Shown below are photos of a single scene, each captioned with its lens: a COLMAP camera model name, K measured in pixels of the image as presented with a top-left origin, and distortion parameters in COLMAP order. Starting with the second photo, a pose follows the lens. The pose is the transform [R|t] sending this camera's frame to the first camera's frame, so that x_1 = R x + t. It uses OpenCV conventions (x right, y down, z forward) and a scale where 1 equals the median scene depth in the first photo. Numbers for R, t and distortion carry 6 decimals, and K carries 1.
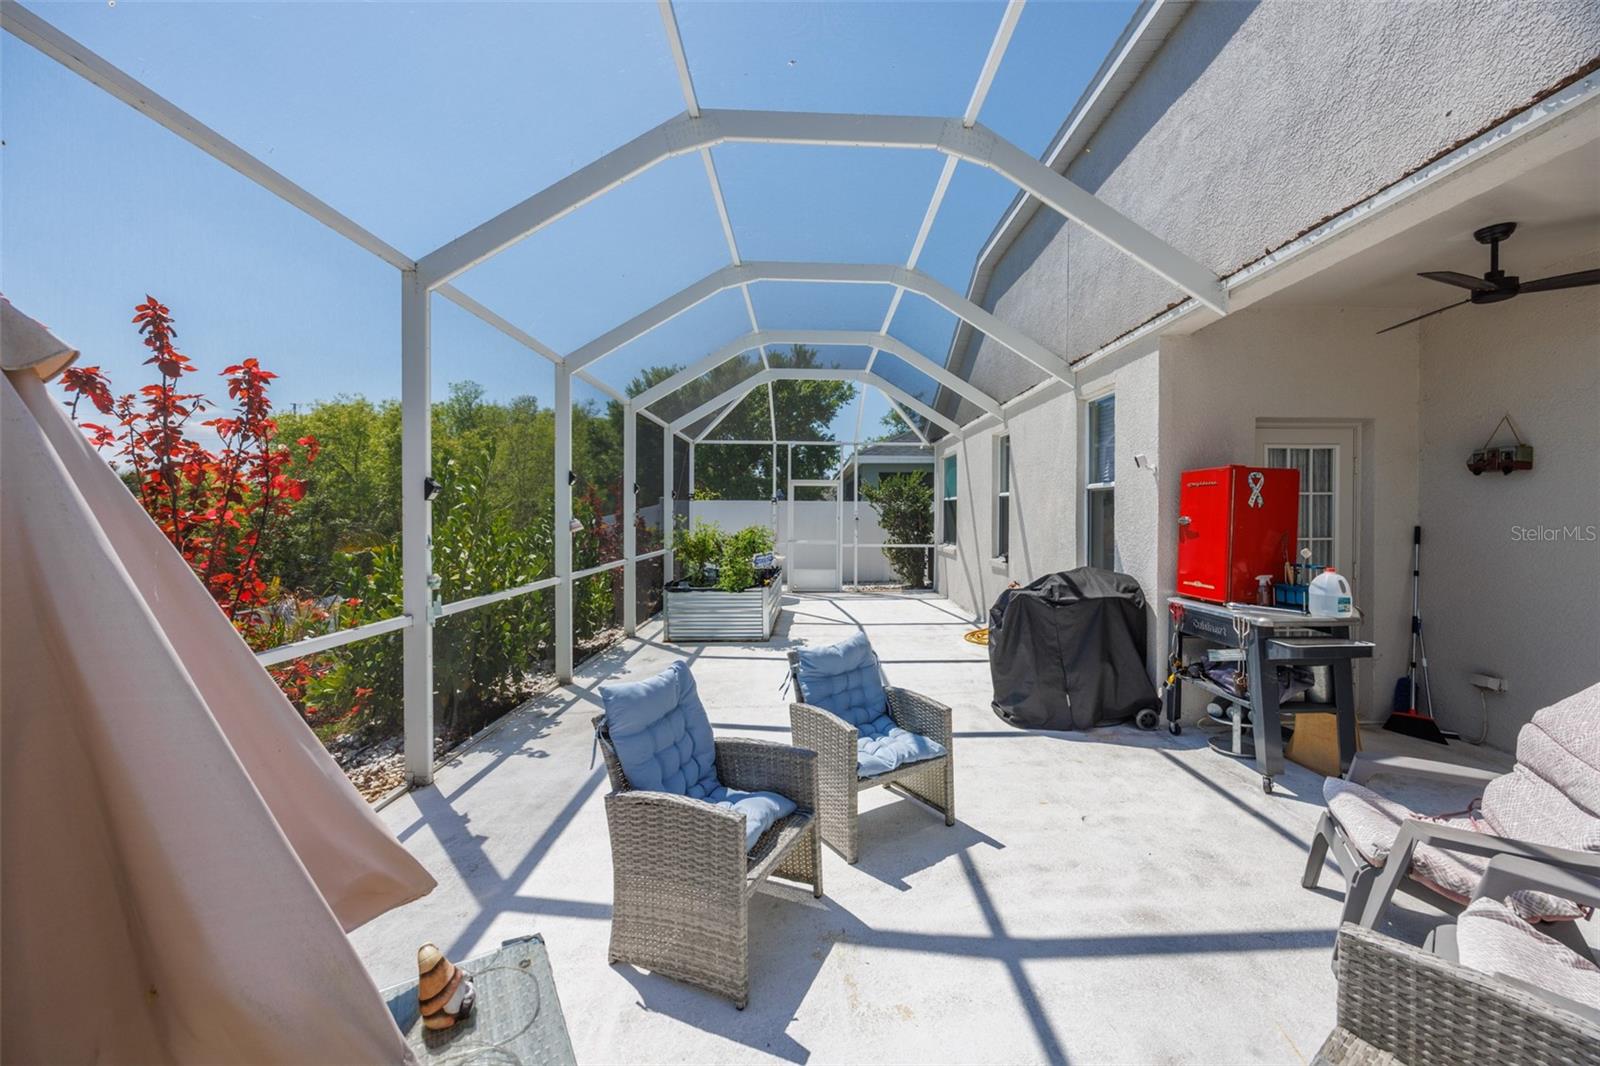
lens RADIAL K [[687.8, 0, 802.4], [0, 687.8, 515.7], [0, 0, 1]] dist [-0.000543, 0.000235]
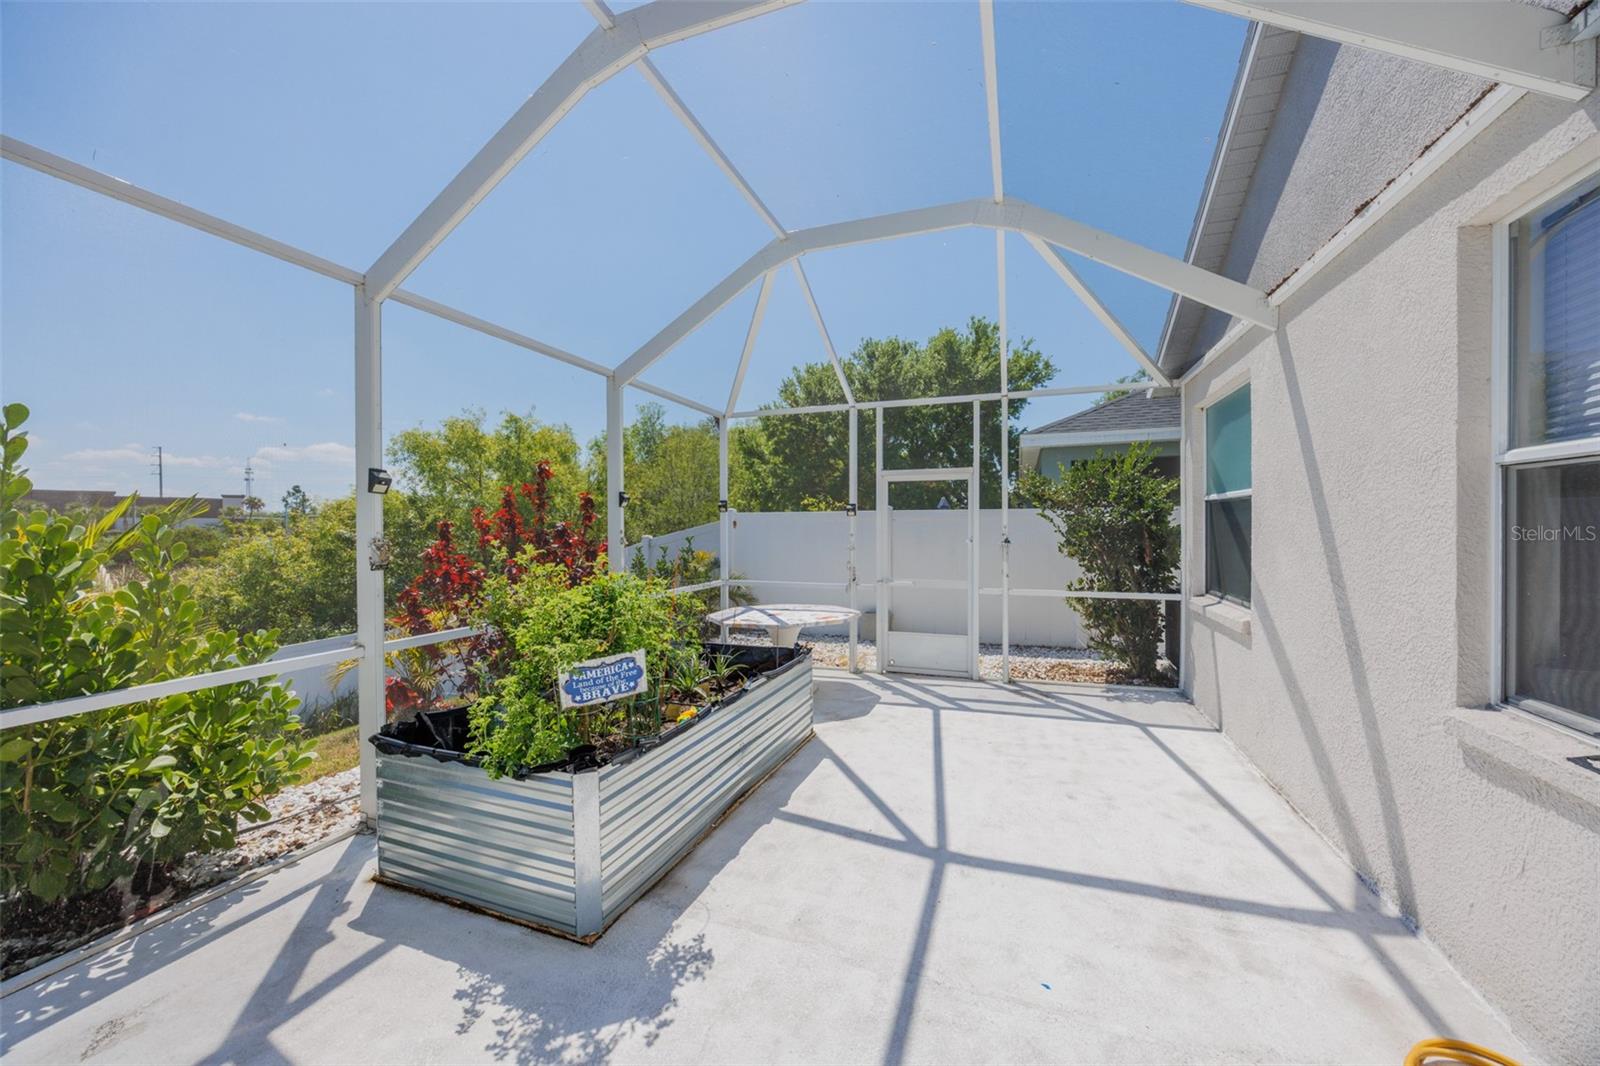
lens RADIAL K [[631.9, 0, 769.0], [0, 631.9, 536.9], [0, 0, 1]] dist [0.000773, 0.000107]
pose [[0.930341, -0.006145, -0.366644, 0.085074], [0.010969, 0.999879, 0.011075, -0.005719], [0.366532, -0.014325, 0.930295, 0.478956]]
